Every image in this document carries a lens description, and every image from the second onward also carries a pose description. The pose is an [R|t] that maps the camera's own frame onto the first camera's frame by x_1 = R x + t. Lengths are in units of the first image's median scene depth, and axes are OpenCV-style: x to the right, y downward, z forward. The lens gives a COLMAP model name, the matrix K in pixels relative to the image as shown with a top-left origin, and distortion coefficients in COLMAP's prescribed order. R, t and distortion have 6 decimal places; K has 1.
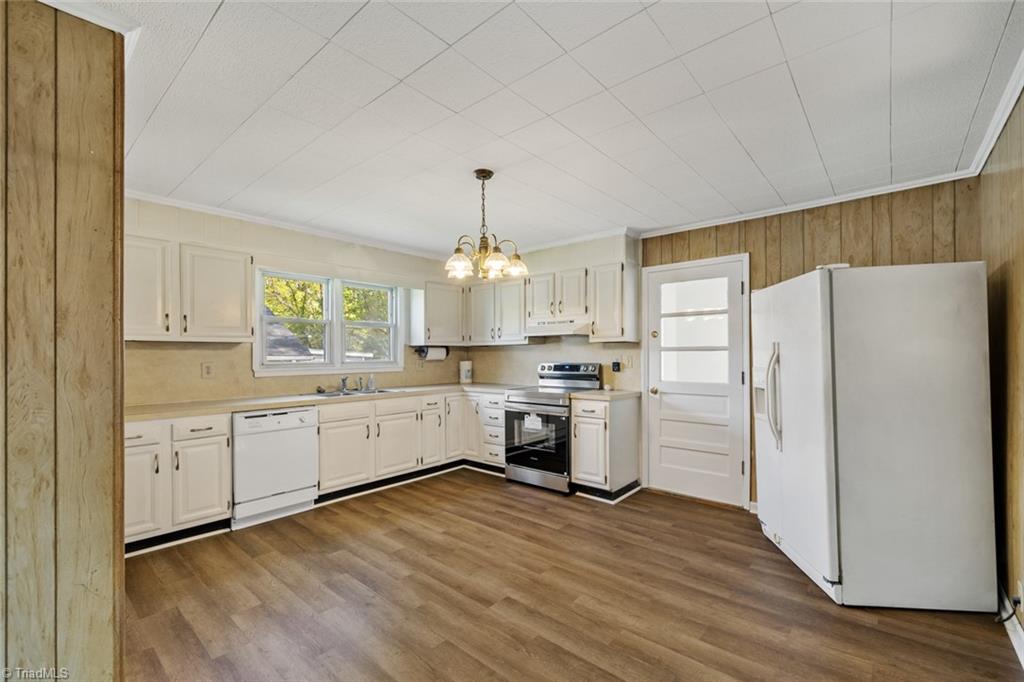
lens RADIAL K [[433.4, 0, 517.2], [0, 433.4, 354.6], [0, 0, 1]] dist [0.001591, -0.000185]
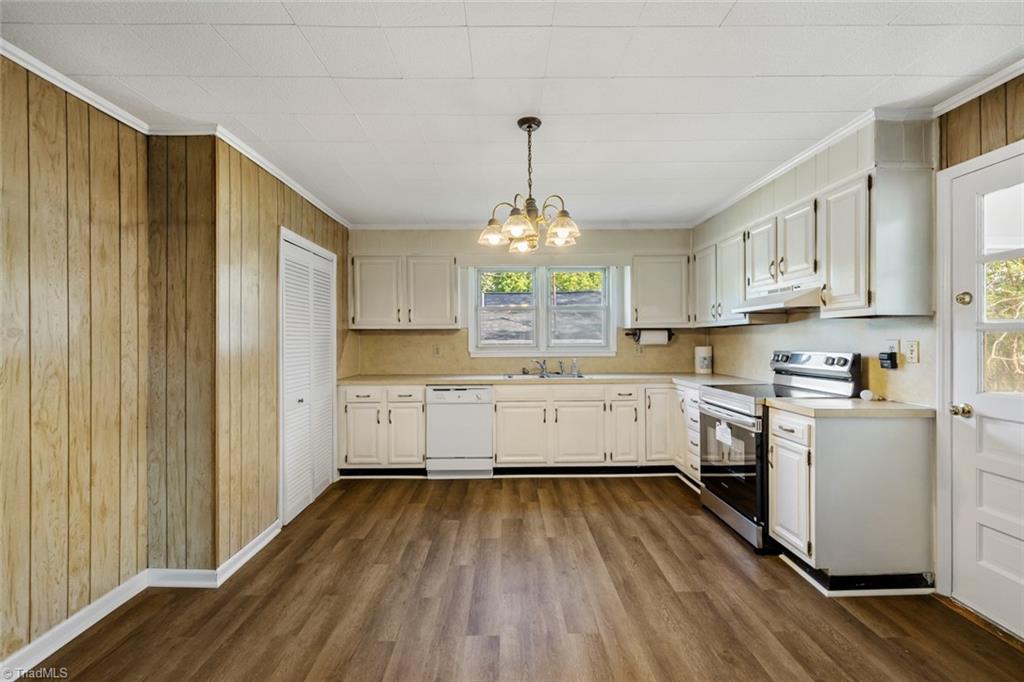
lens RADIAL K [[433.4, 0, 514.1], [0, 433.4, 338.6], [0, 0, 1]] dist [0.001591, -0.000185]
pose [[0.662746, 0.000300, -0.748844, 0.391893], [0.001331, 0.999998, 0.001578, -0.001938], [0.748843, -0.002042, 0.662744, 0.310825]]
